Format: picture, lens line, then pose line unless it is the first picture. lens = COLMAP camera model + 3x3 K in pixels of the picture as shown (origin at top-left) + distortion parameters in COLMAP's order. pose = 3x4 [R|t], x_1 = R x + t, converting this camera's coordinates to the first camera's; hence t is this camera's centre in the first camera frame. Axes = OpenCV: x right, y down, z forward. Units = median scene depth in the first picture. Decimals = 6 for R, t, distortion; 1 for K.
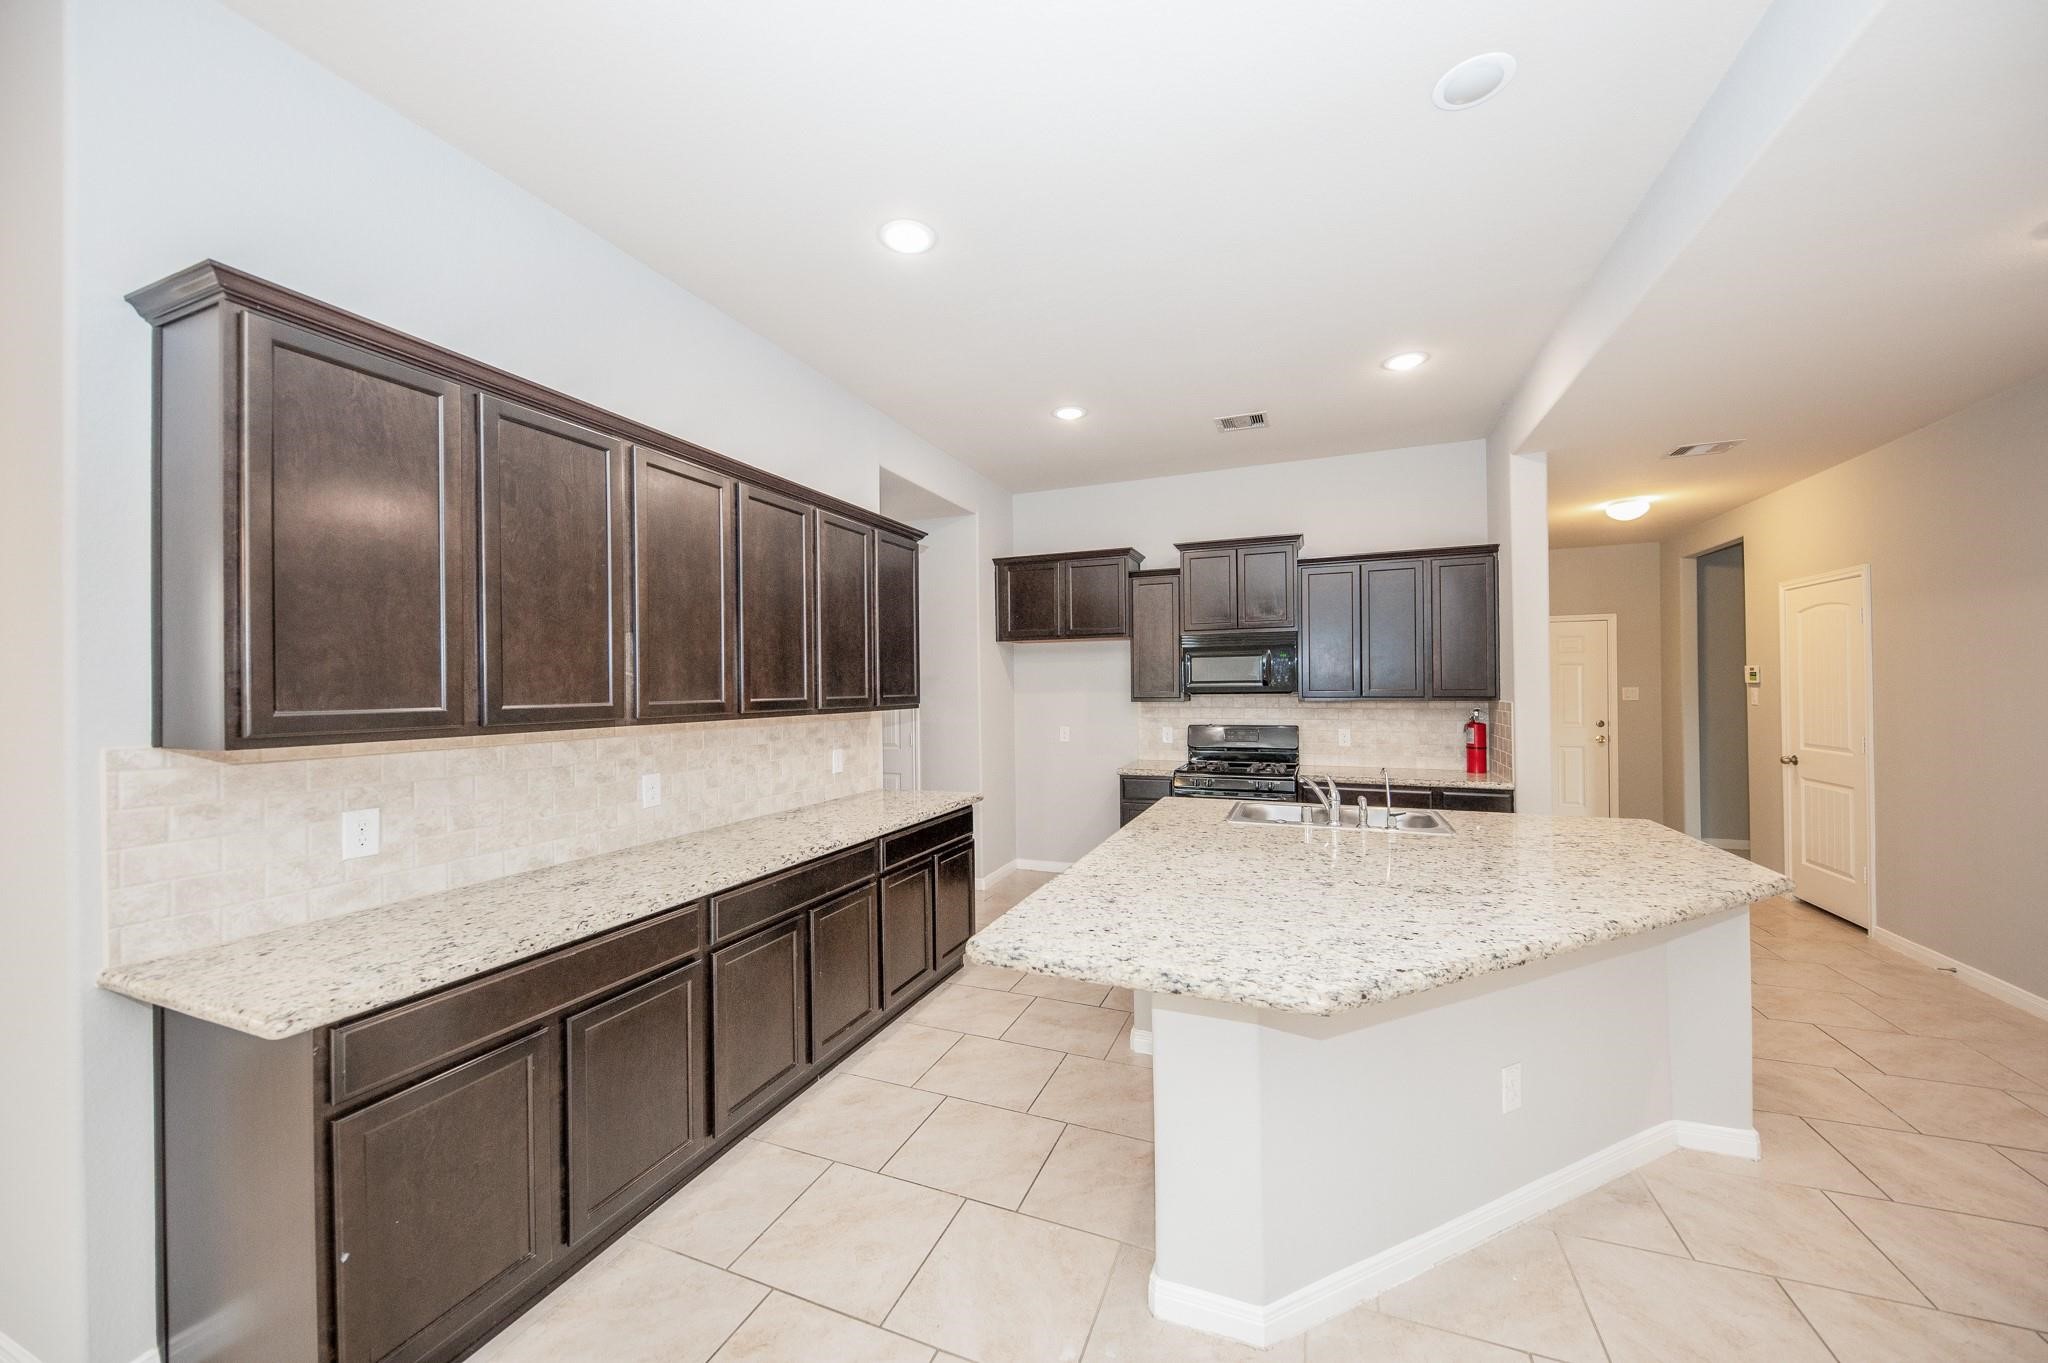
lens RADIAL K [[737.8, 0, 1018.4], [0, 737.8, 683.8], [0, 0, 1]] dist [0.007521, -0.004922]
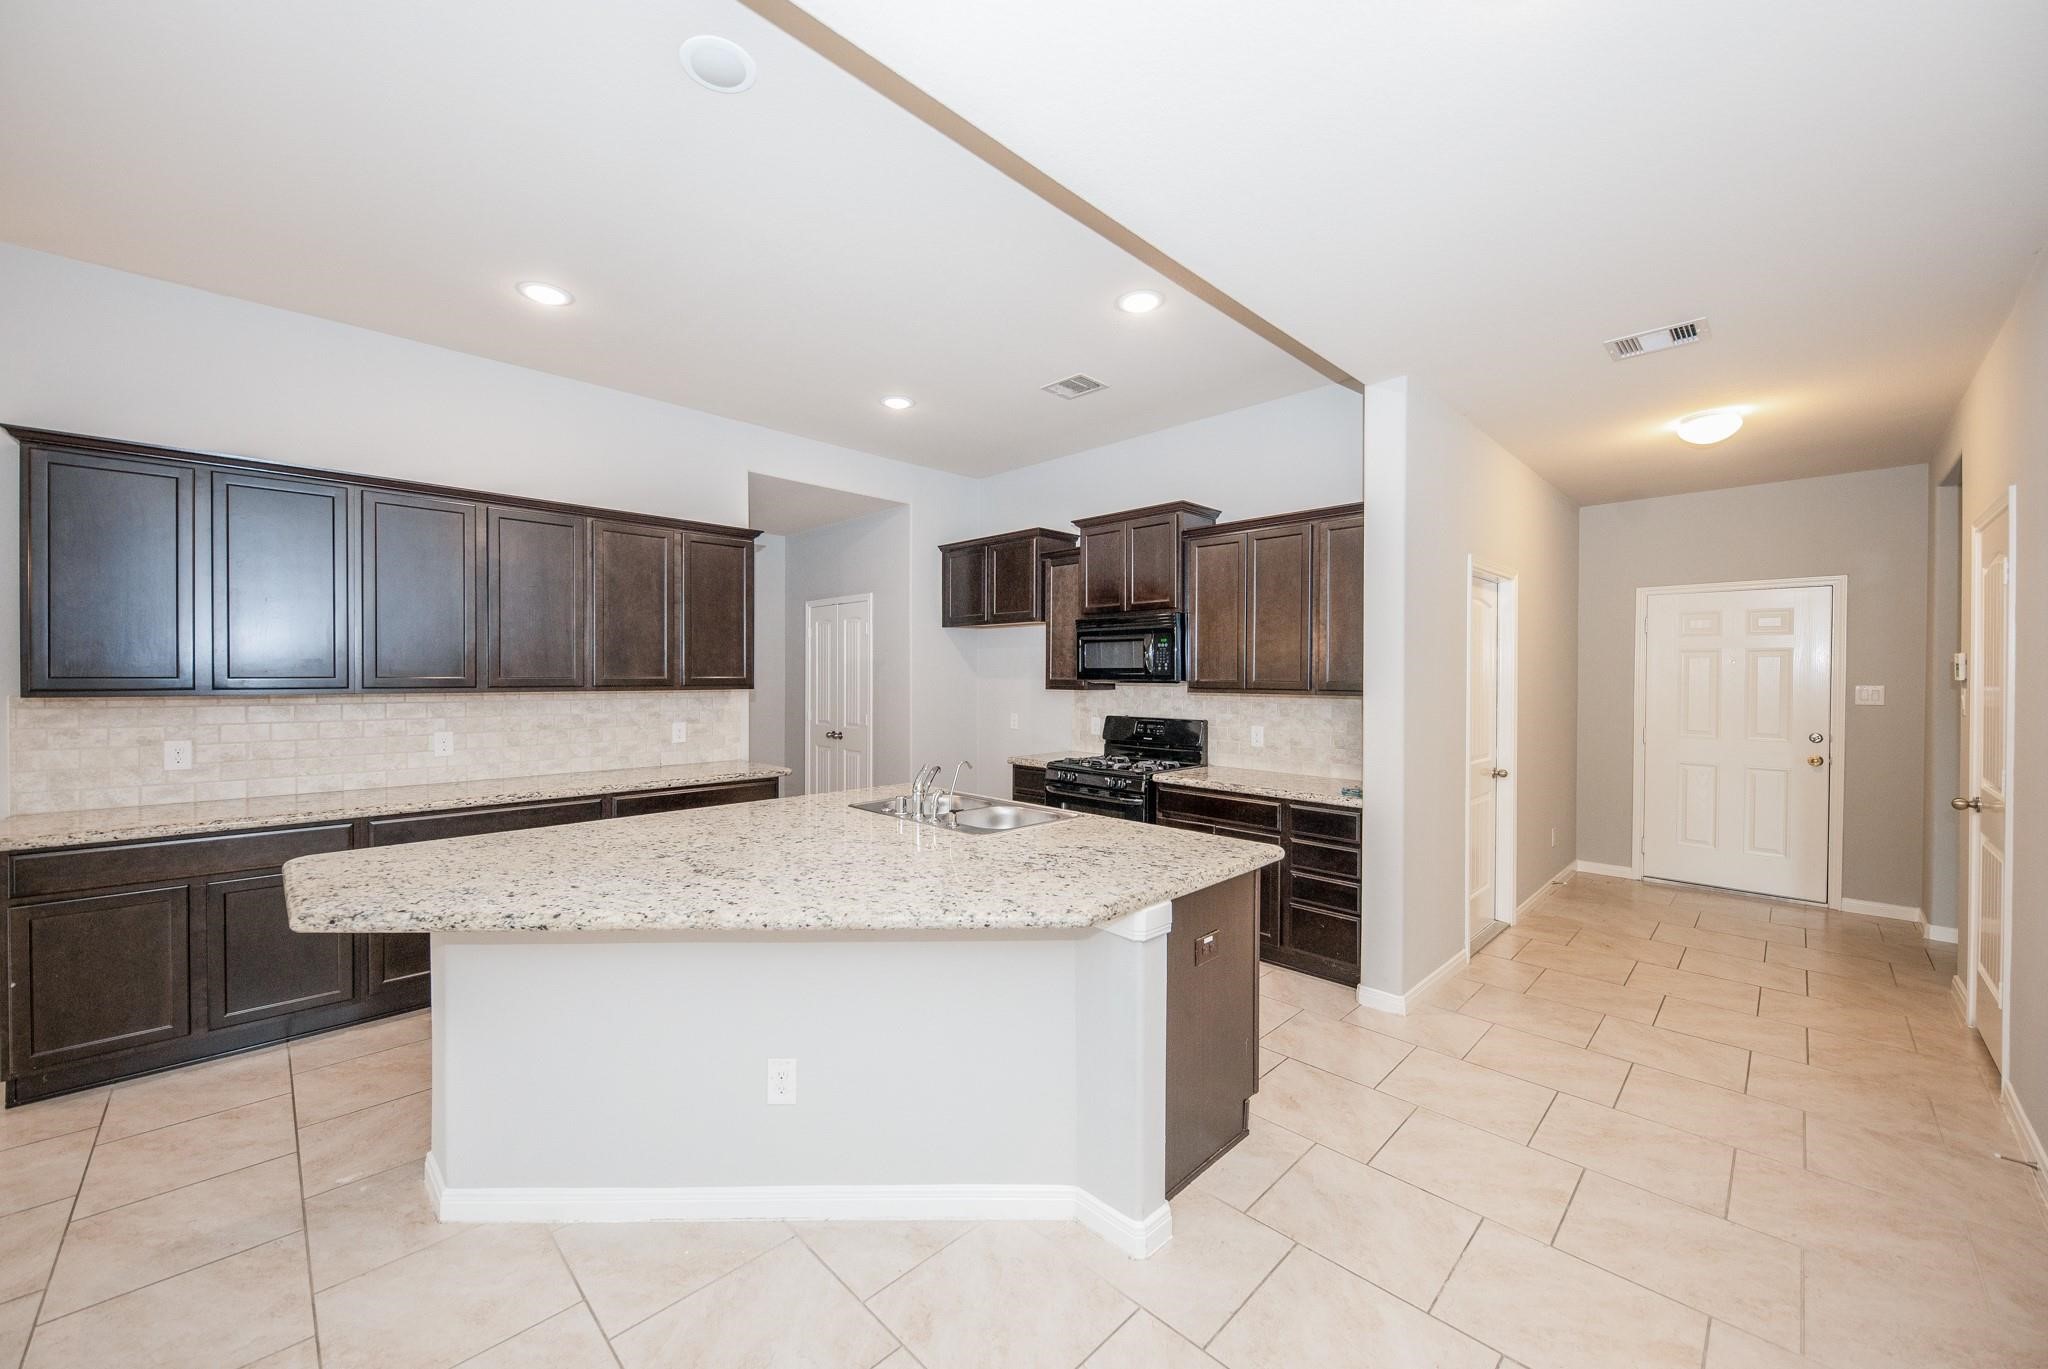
lens RADIAL K [[765.1, 0, 1010.8], [0, 765.1, 680.2], [0, 0, 1]] dist [-0.000056, -0.000135]
pose [[0.914906, 0.017216, -0.403299, 0.581149], [-0.011118, 0.999786, 0.017458, -0.004144], [0.403514, -0.011489, 0.914902, 0.085338]]
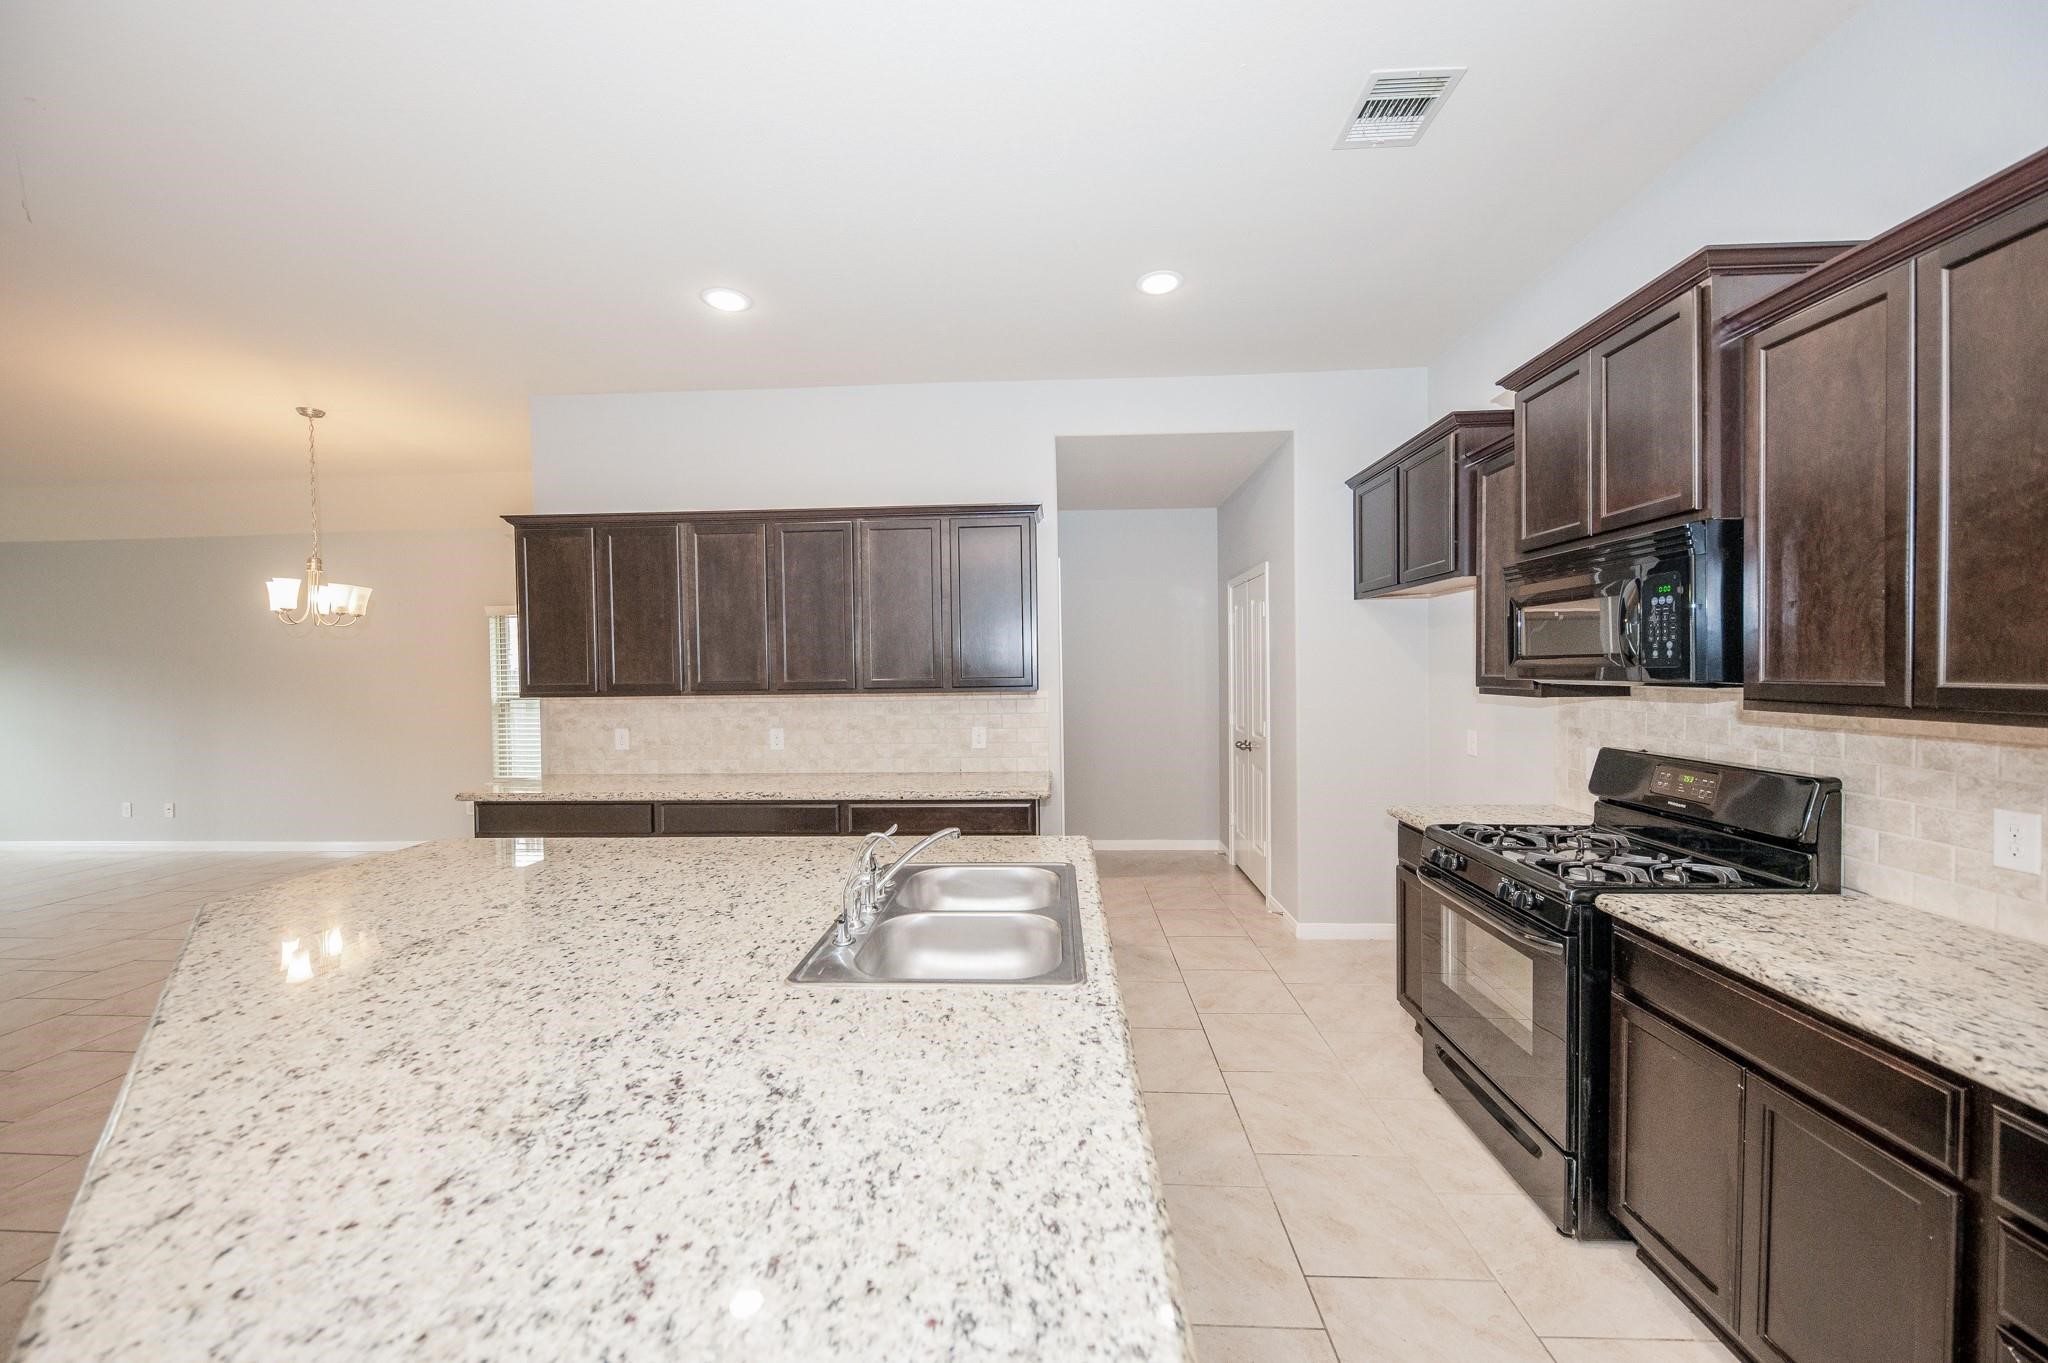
lens RADIAL K [[739.0, 0, 1028.5], [0, 739.0, 682.8], [0, 0, 1]] dist [0.000402, -0.005071]
pose [[0.324028, 0.024259, -0.945736, 0.638943], [0.015351, 0.999405, 0.030895, -0.005880], [0.945923, -0.024529, 0.323463, 0.581986]]
